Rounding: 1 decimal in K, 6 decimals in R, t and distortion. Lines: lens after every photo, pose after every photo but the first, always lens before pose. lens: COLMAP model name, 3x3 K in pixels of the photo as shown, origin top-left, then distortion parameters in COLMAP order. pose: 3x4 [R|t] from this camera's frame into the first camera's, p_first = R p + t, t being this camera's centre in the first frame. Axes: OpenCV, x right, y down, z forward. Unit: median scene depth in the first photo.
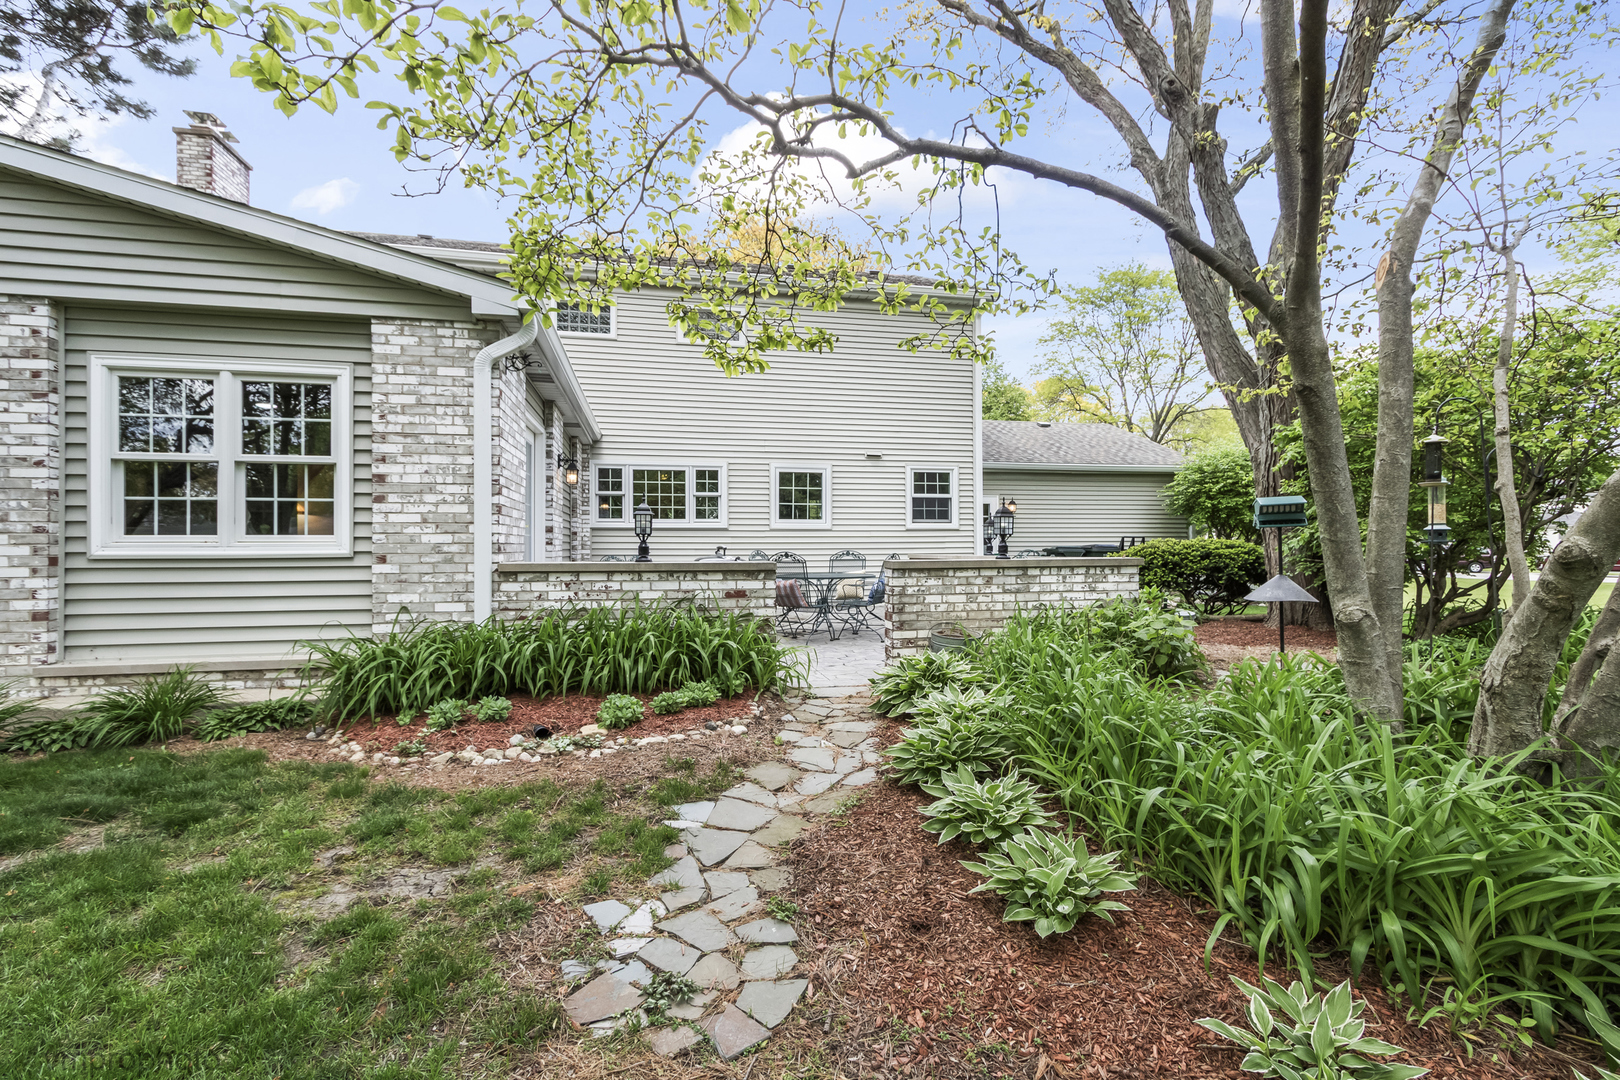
lens RADIAL K [[738.7, 0, 817.0], [0, 738.7, 545.5], [0, 0, 1]] dist [0.002763, -0.001793]
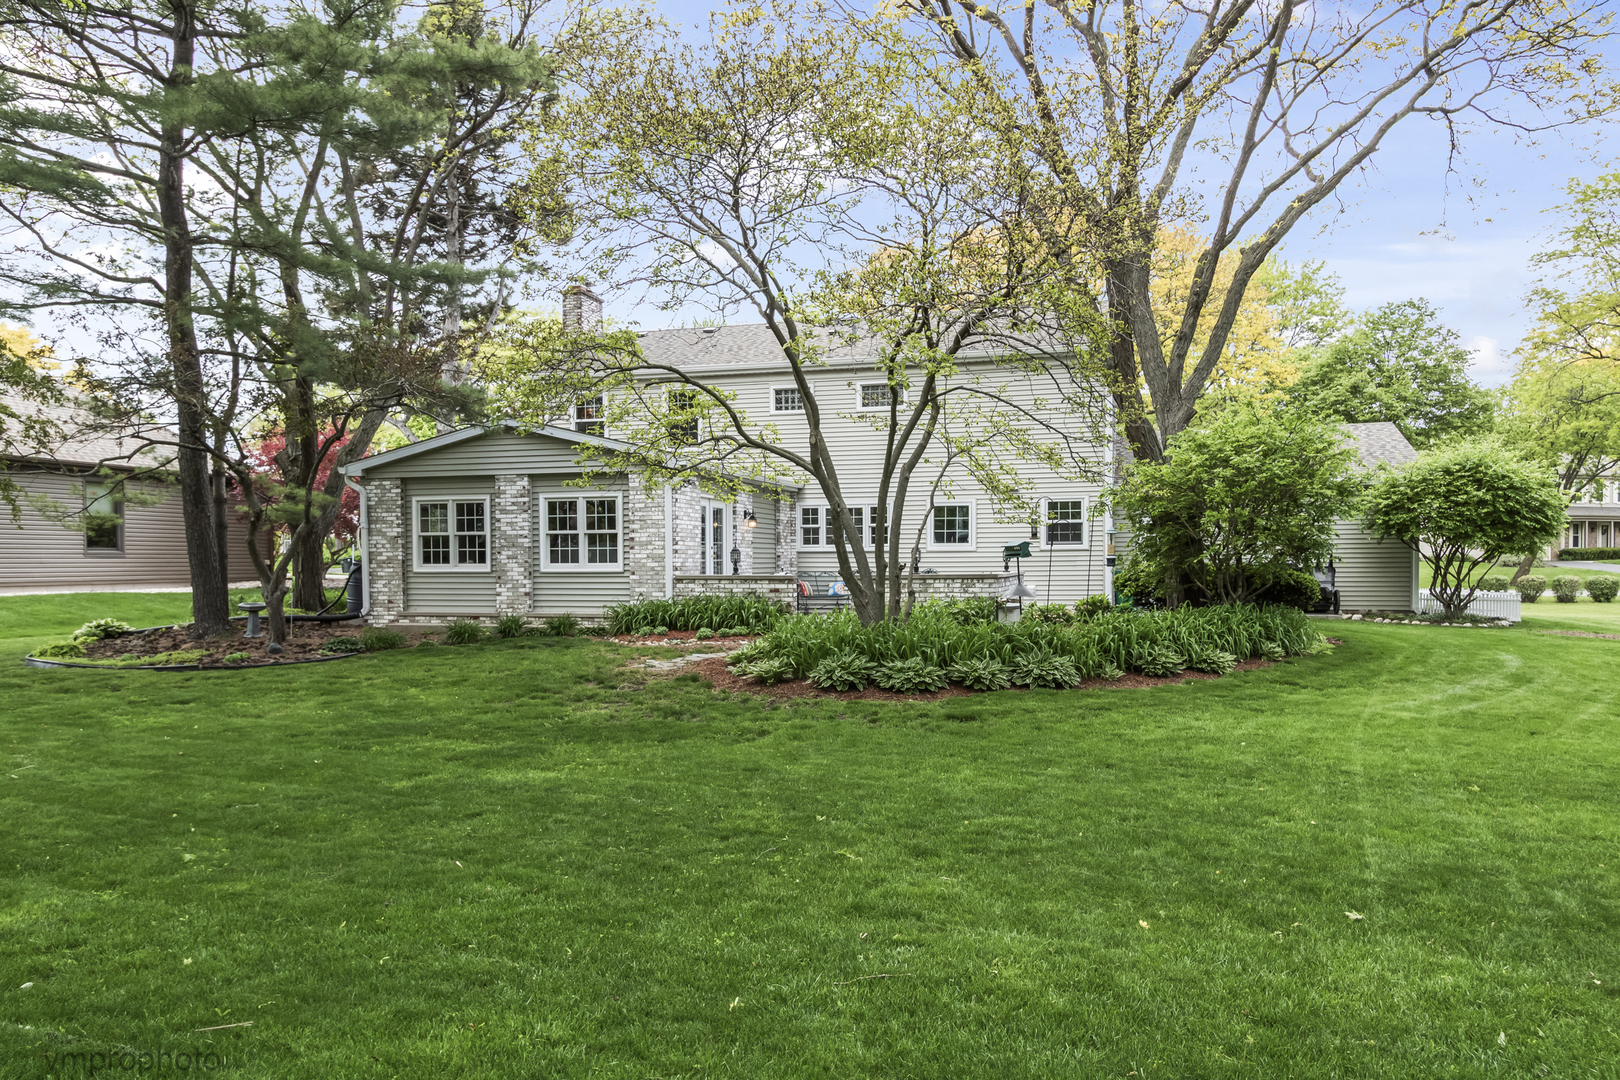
lens RADIAL K [[1096.9, 0, 821.6], [0, 1096.9, 603.6], [0, 0, 1]] dist [-0.005320, -0.003545]
pose [[0.883849, 0.015768, -0.467507, 1.535146], [0.004374, 0.999109, 0.041967, -0.027816], [0.467752, -0.039138, 0.882993, -1.763485]]
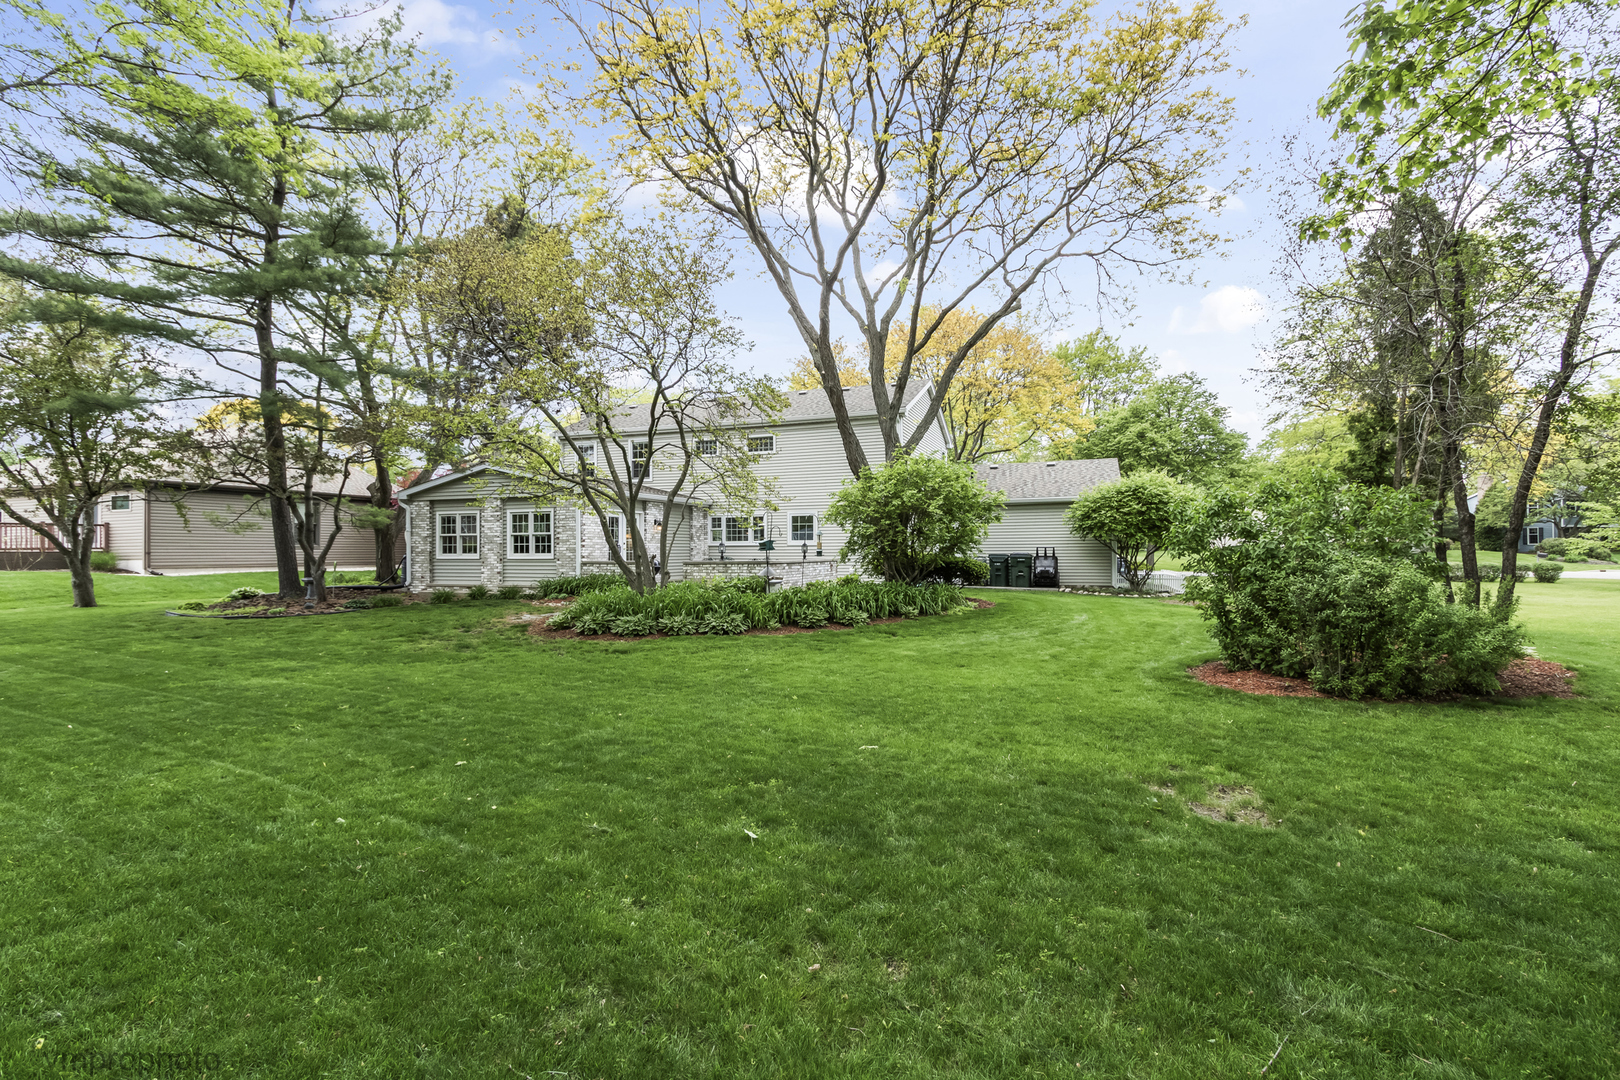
lens RADIAL K [[738.7, 0, 815.5], [0, 738.7, 545.4], [0, 0, 1]] dist [0.002763, -0.001793]
pose [[0.842376, -0.005358, -0.538864, 2.435855], [0.003720, 0.999985, -0.004127, -0.032903], [0.538878, 0.001472, 0.842383, -1.402561]]
